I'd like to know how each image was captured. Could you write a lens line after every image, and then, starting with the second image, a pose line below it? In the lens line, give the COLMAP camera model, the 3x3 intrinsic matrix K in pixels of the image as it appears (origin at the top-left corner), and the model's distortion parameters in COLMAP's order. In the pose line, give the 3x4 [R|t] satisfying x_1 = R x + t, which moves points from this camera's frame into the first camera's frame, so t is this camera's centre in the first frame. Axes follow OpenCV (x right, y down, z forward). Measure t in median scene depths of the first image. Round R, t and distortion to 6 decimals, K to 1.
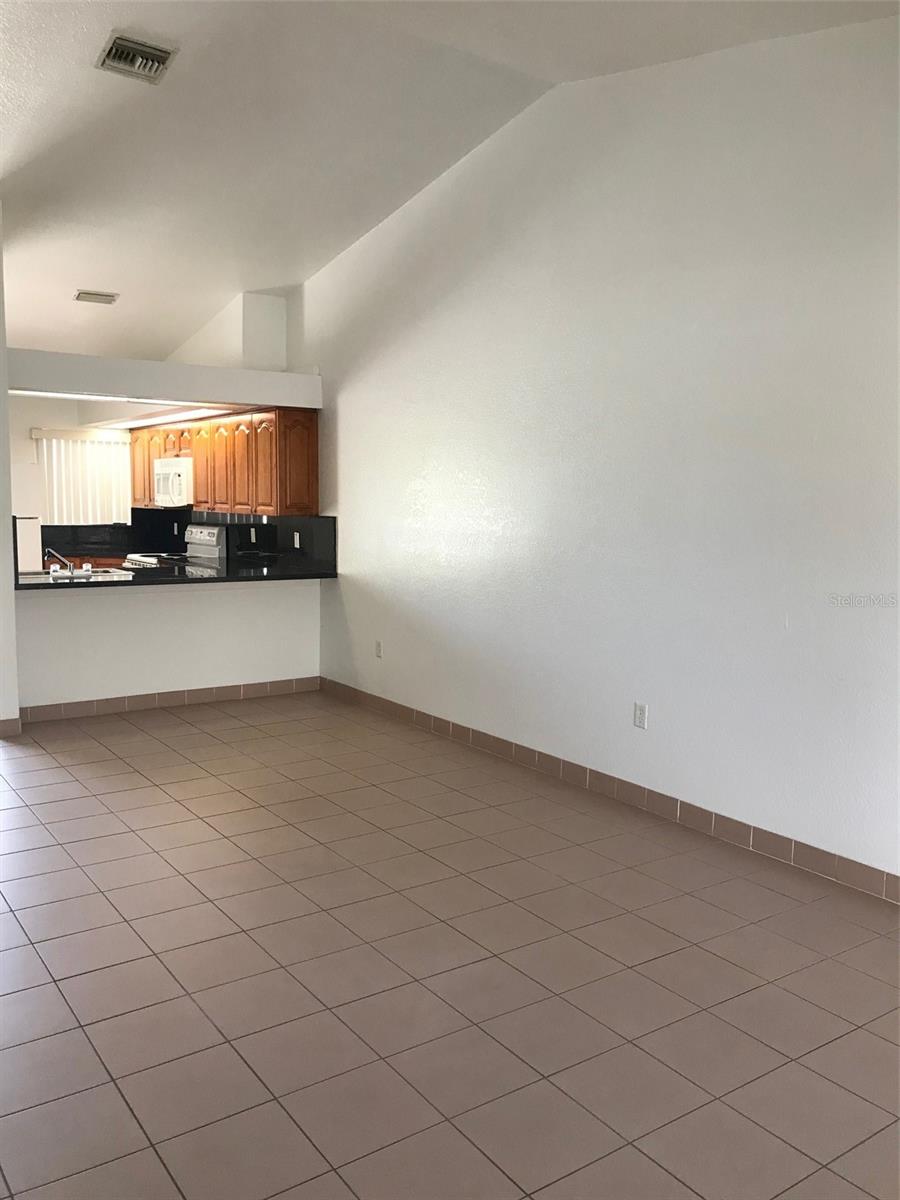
lens RADIAL K [[996.1, 0, 453.2], [0, 996.1, 597.1], [0, 0, 1]] dist [0.024095, -0.002515]
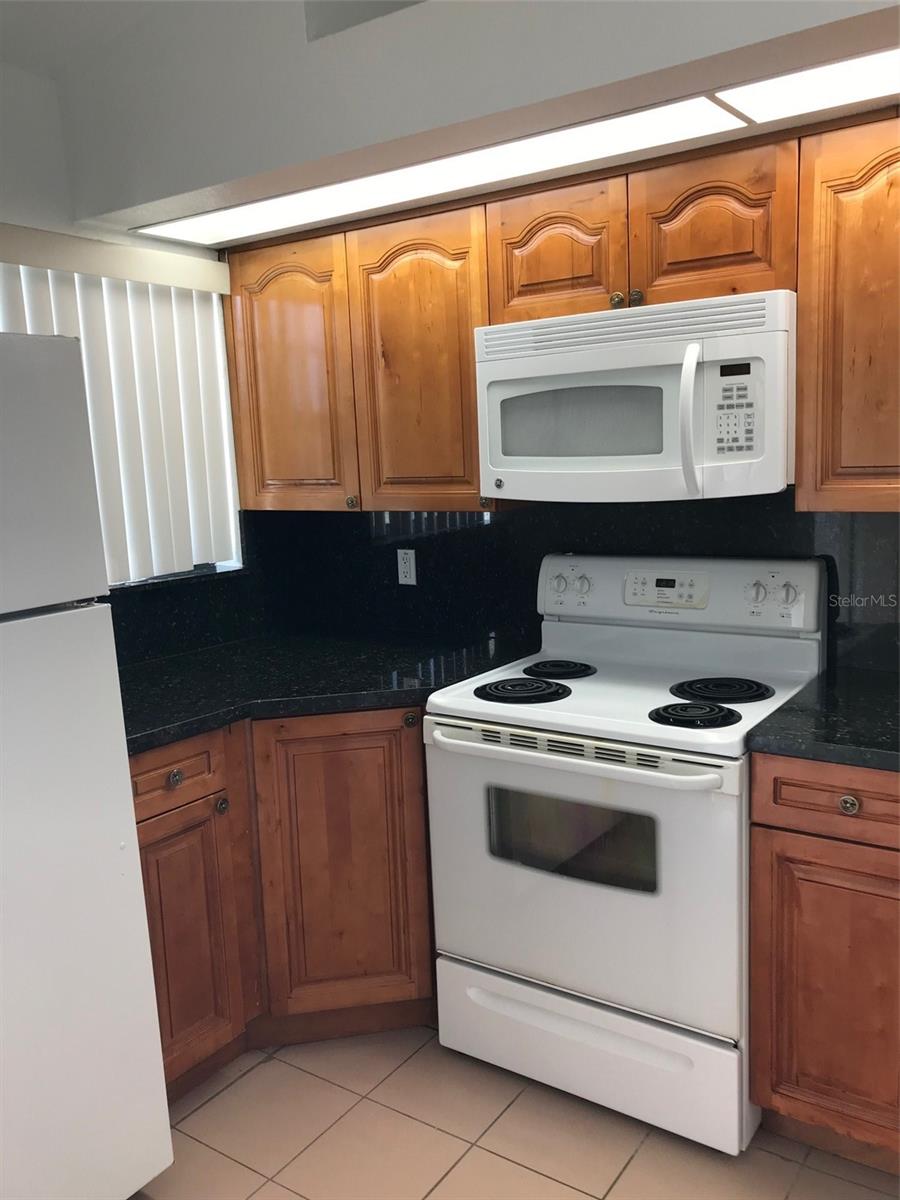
lens RADIAL K [[996.1, 0, 453.6], [0, 996.1, 606.7], [0, 0, 1]] dist [0.024095, -0.002515]
pose [[0.930785, -0.100619, 0.351446, -0.375229], [0.085030, 0.994597, 0.059555, -0.073708], [-0.355540, -0.025549, 0.934312, 0.693310]]
